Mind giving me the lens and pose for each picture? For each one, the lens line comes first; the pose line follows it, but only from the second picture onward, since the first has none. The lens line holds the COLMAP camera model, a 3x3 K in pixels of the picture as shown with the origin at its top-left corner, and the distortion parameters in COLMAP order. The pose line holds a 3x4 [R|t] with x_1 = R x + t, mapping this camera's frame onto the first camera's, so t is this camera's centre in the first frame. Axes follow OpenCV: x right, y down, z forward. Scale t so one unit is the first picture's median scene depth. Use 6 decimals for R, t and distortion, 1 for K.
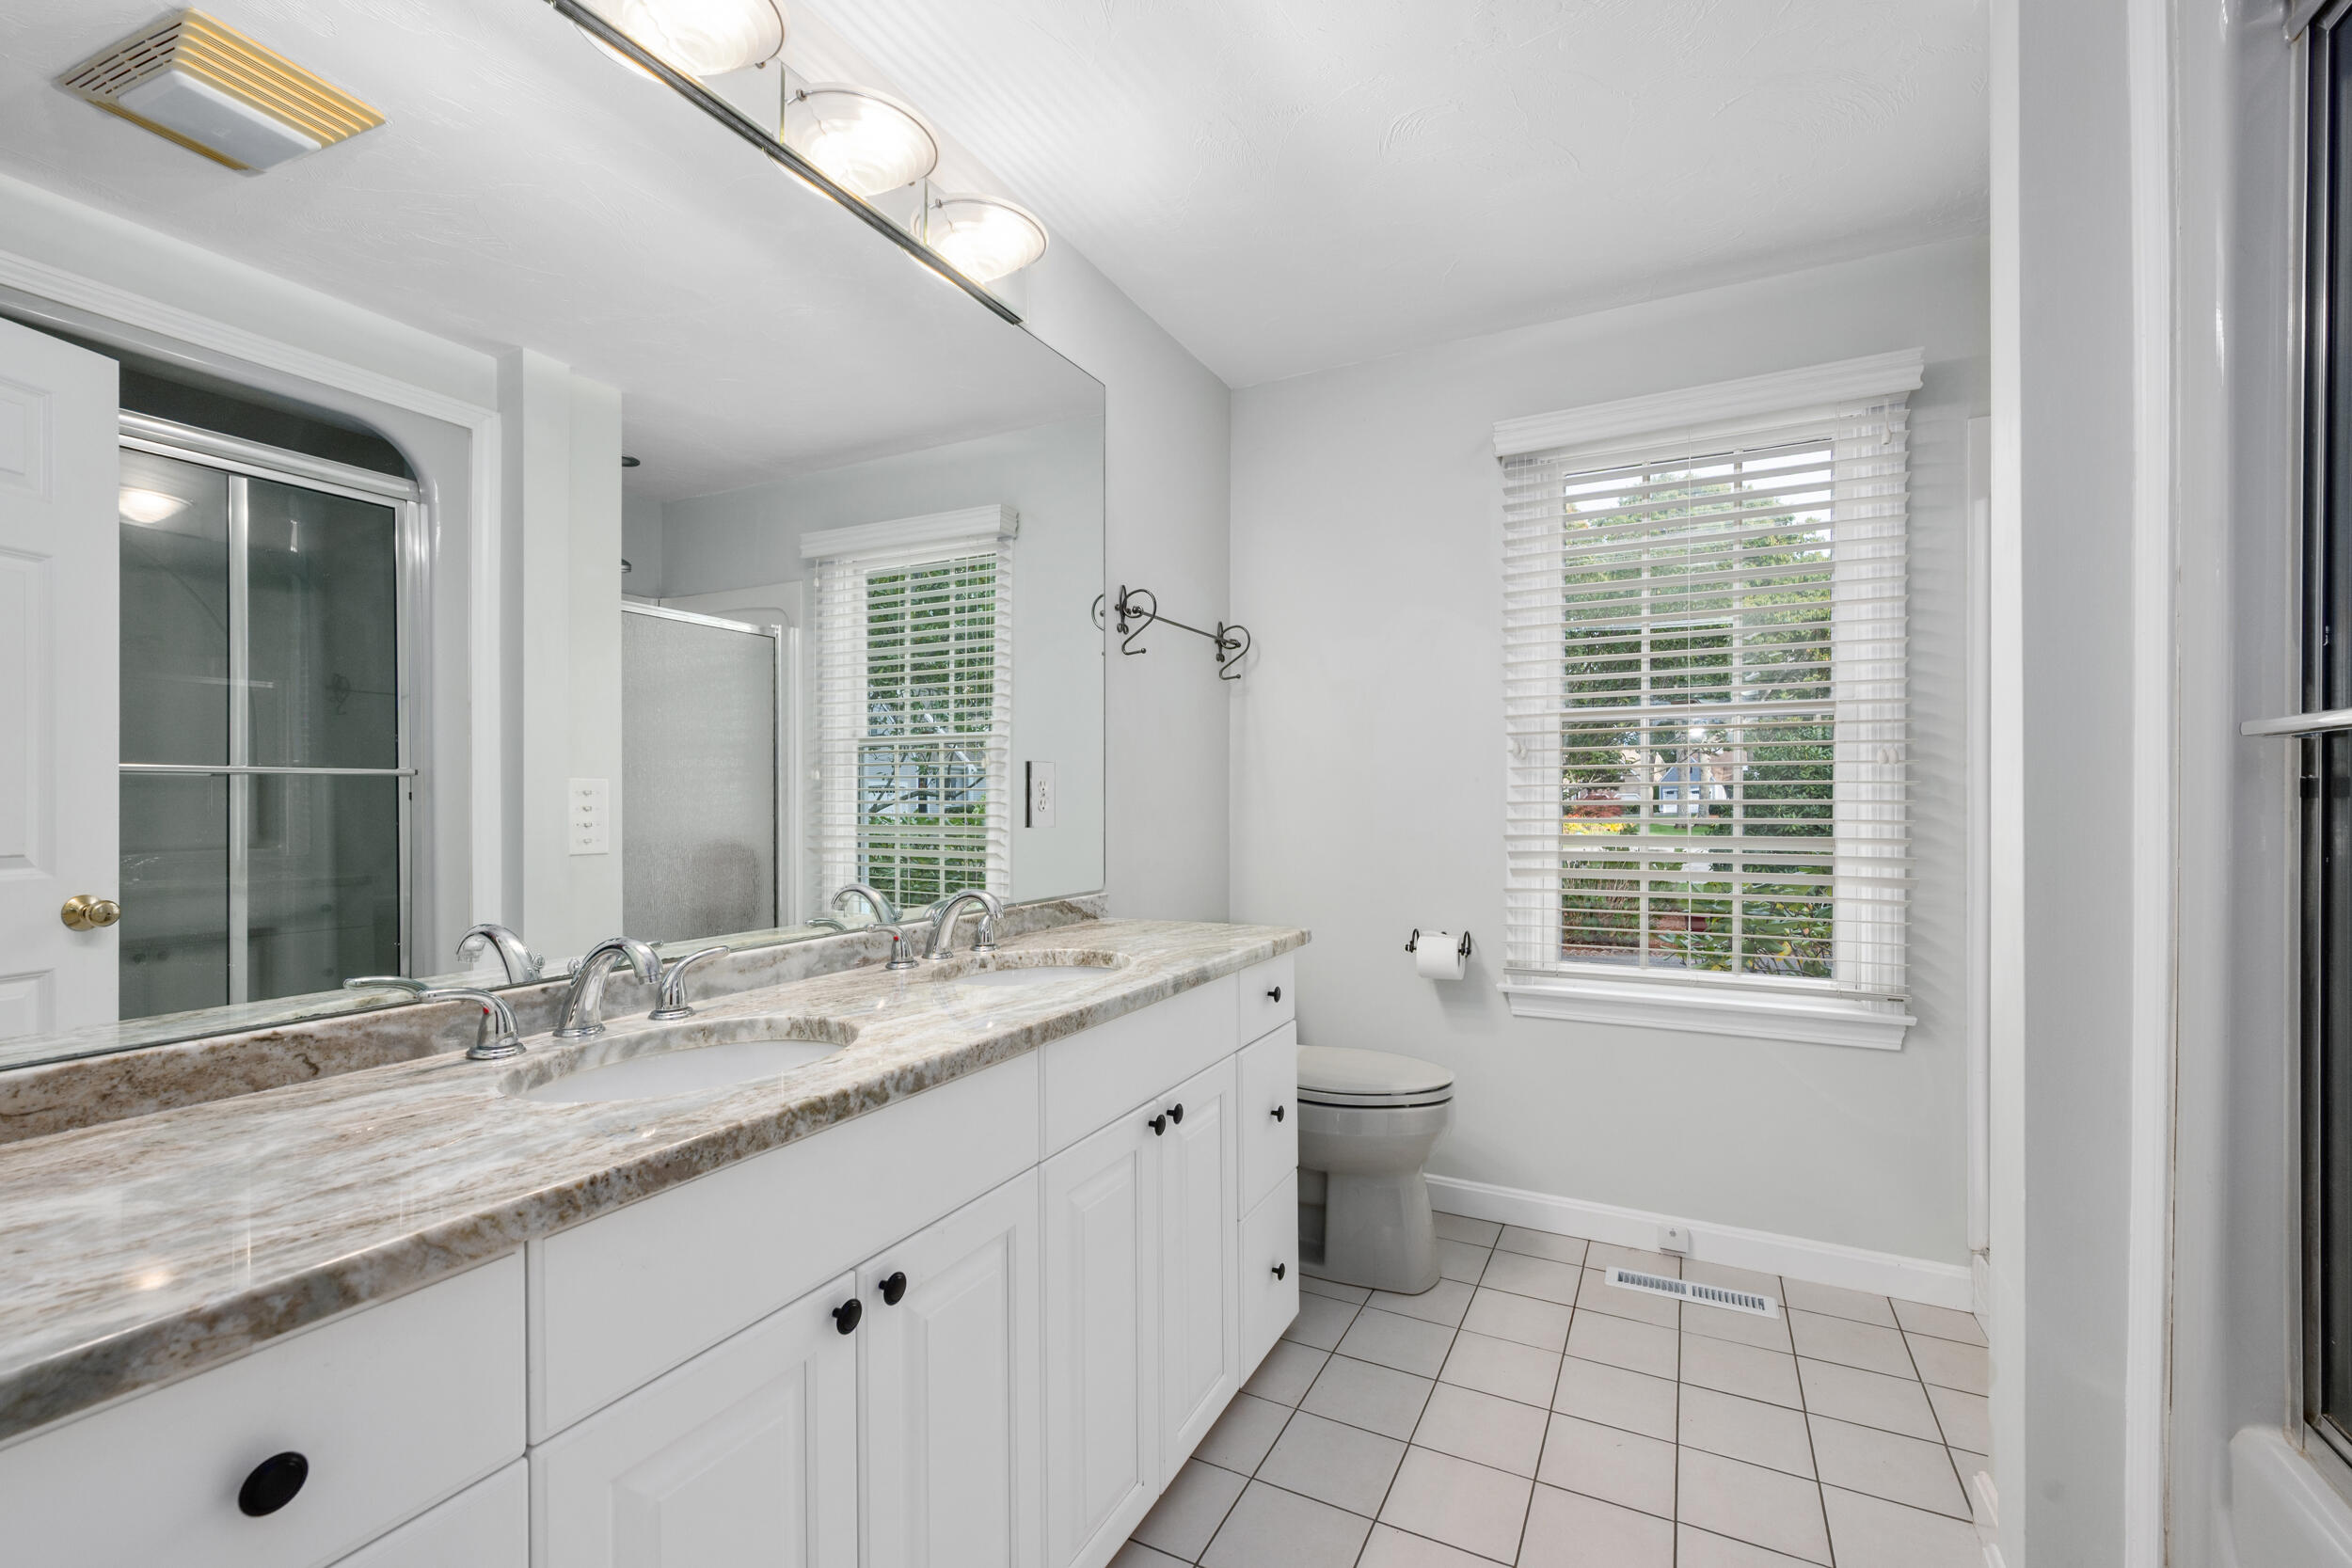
lens RADIAL K [[987.5, 0, 1176.0], [0, 987.5, 784.0], [0, 0, 1]] dist [0.000155, -0.000005]
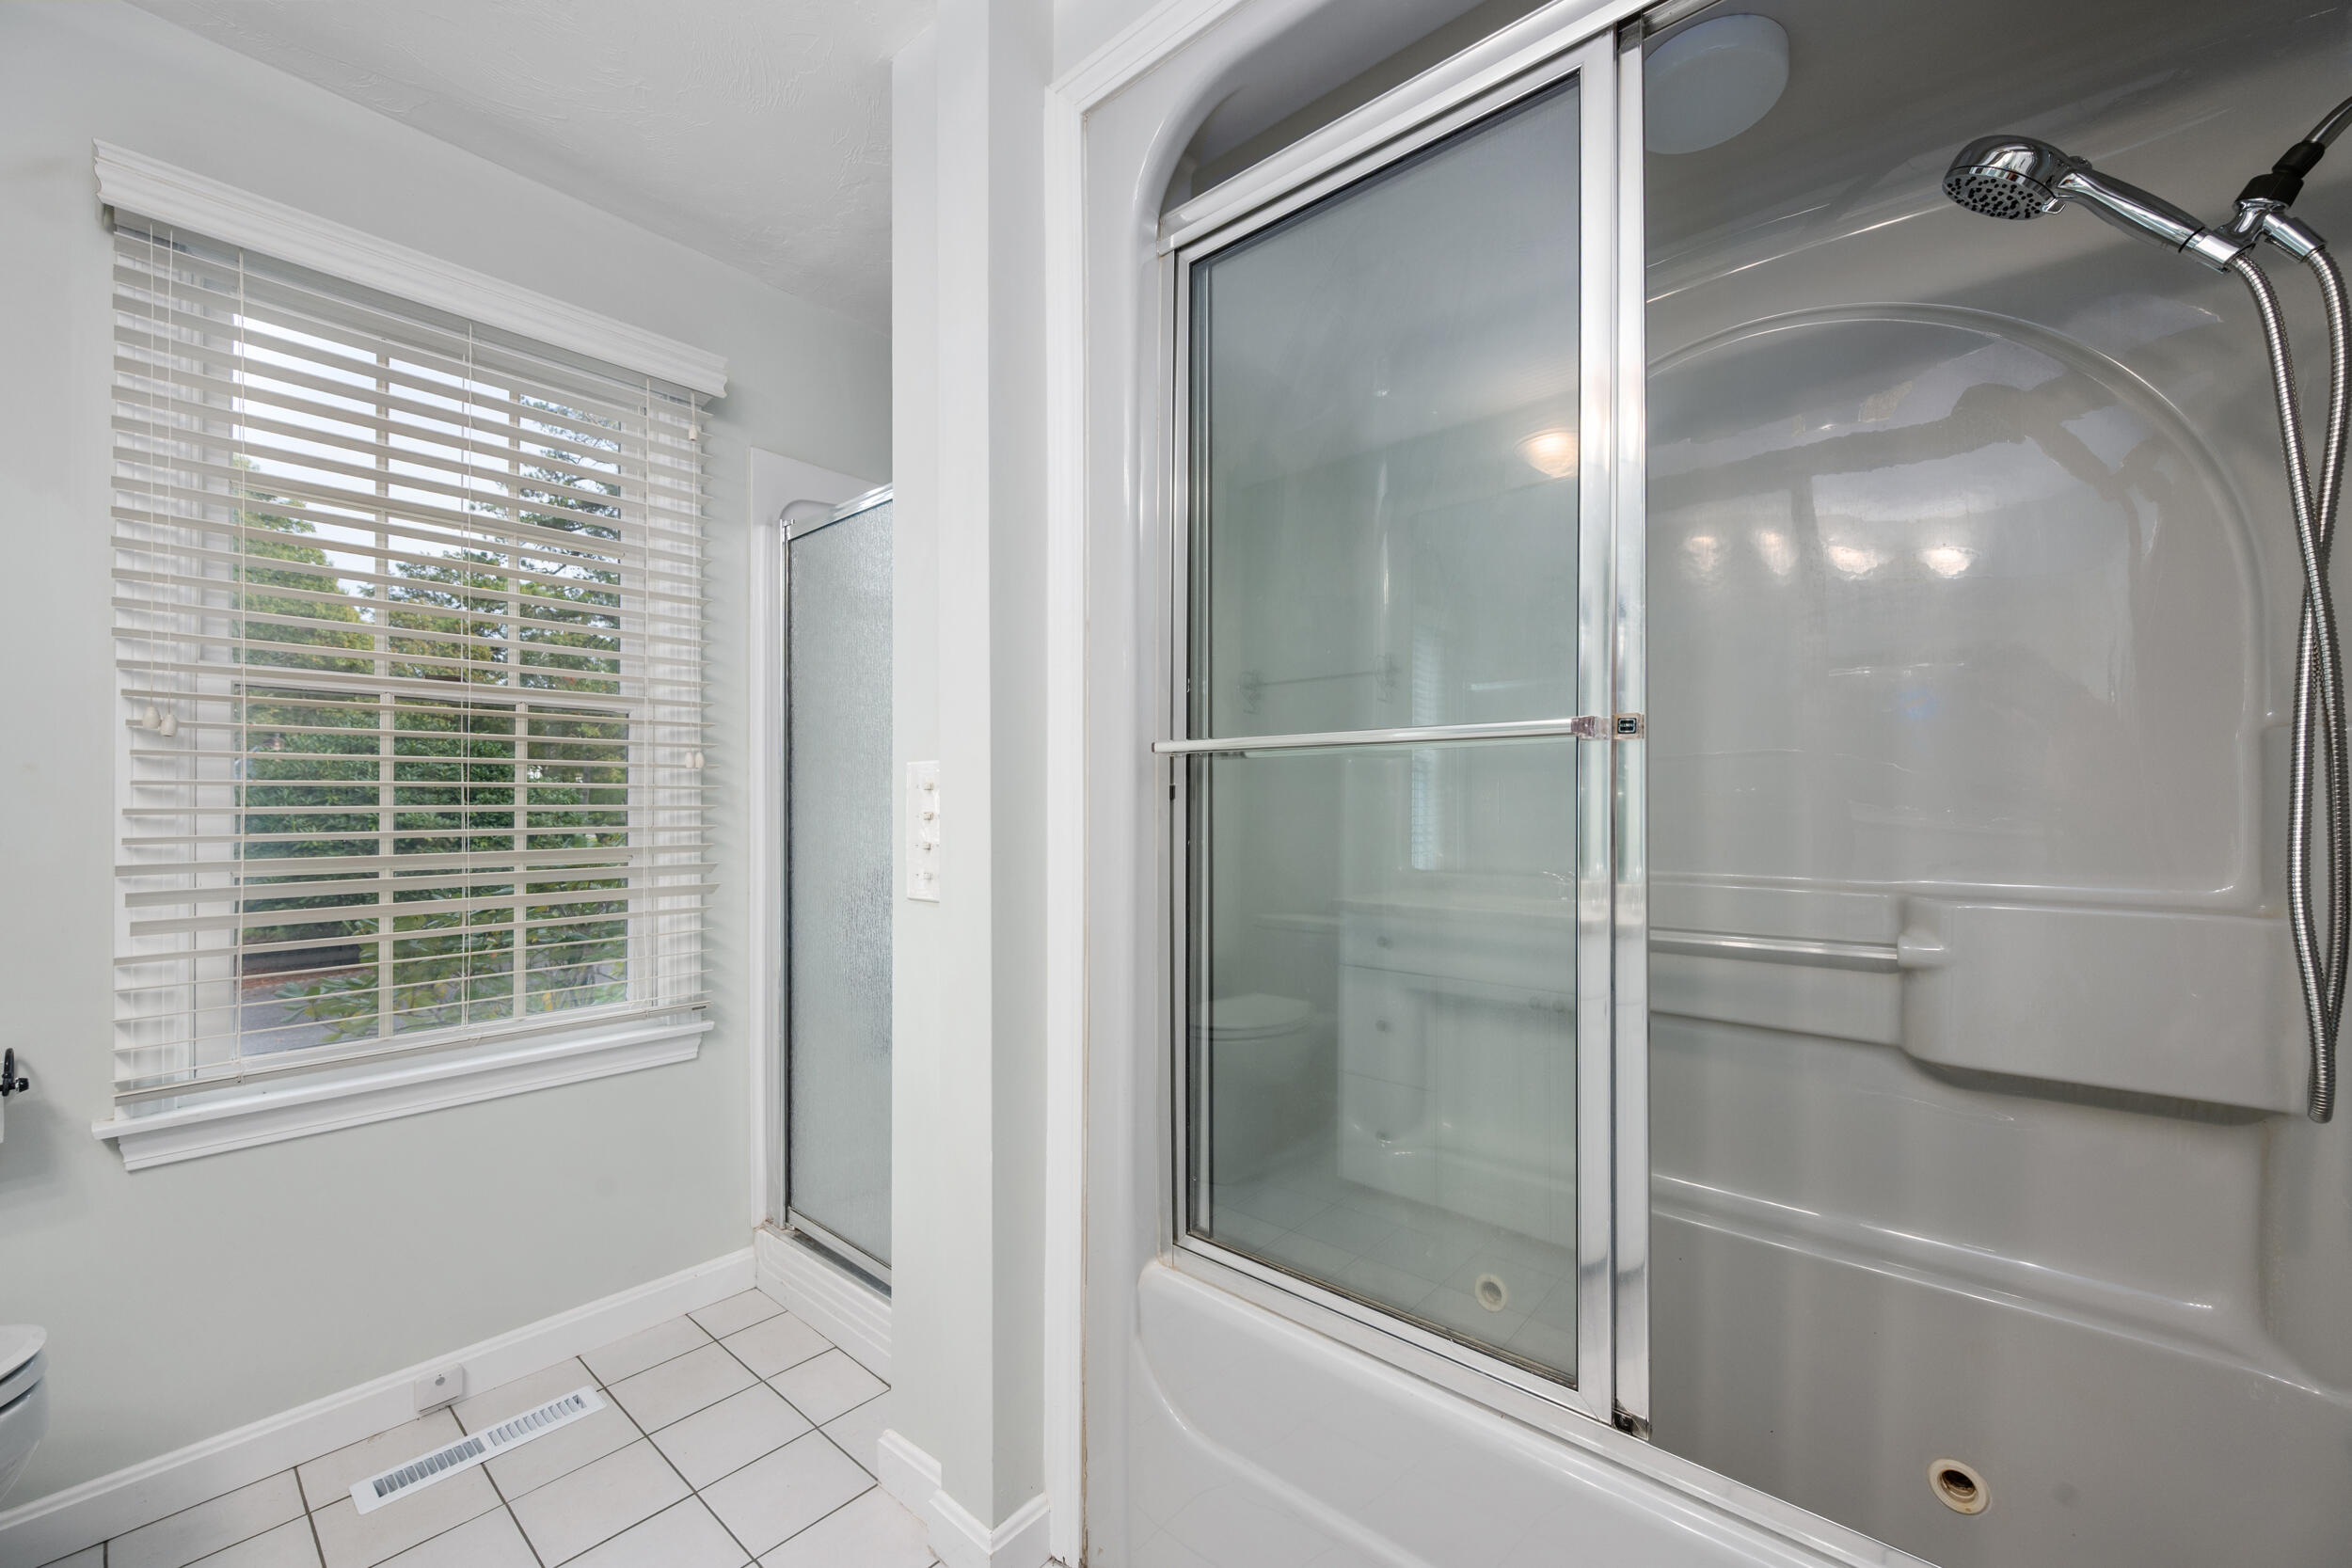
lens RADIAL K [[929.9, 0, 1179.9], [0, 929.9, 806.1], [0, 0, 1]] dist [0.000429, -0.000115]
pose [[0.226903, 0.001190, 0.973917, -0.062903], [-0.012241, 0.999924, 0.001630, 0.008788], [-0.973840, -0.012291, 0.226900, 0.306367]]
